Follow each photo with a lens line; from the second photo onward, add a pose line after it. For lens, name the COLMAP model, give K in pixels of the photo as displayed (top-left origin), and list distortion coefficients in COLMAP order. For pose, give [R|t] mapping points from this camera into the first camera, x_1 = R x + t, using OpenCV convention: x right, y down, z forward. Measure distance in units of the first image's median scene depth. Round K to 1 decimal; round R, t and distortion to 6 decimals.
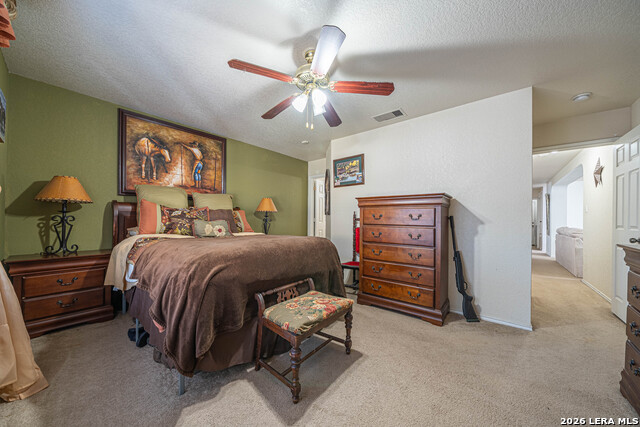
lens RADIAL K [[222.6, 0, 317.9], [0, 222.6, 219.3], [0, 0, 1]] dist [-0.000369, -0.000146]
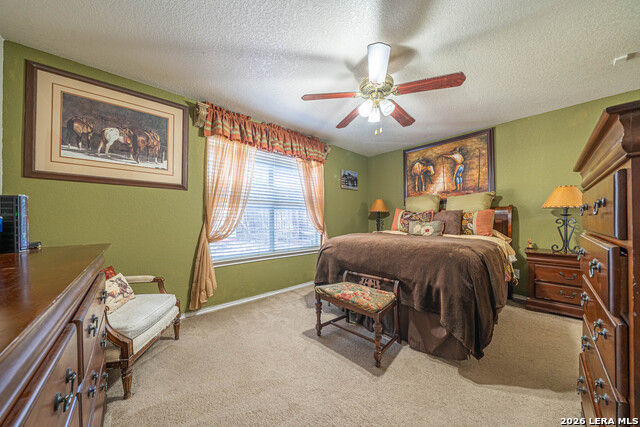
lens RADIAL K [[219.5, 0, 315.5], [0, 219.5, 220.6], [0, 0, 1]] dist [-0.000823, -0.000042]
pose [[-0.120320, -0.009911, -0.992686, 0.627552], [0.003432, 0.999940, -0.010399, 0.008925], [0.992729, -0.004658, -0.120279, 0.502894]]
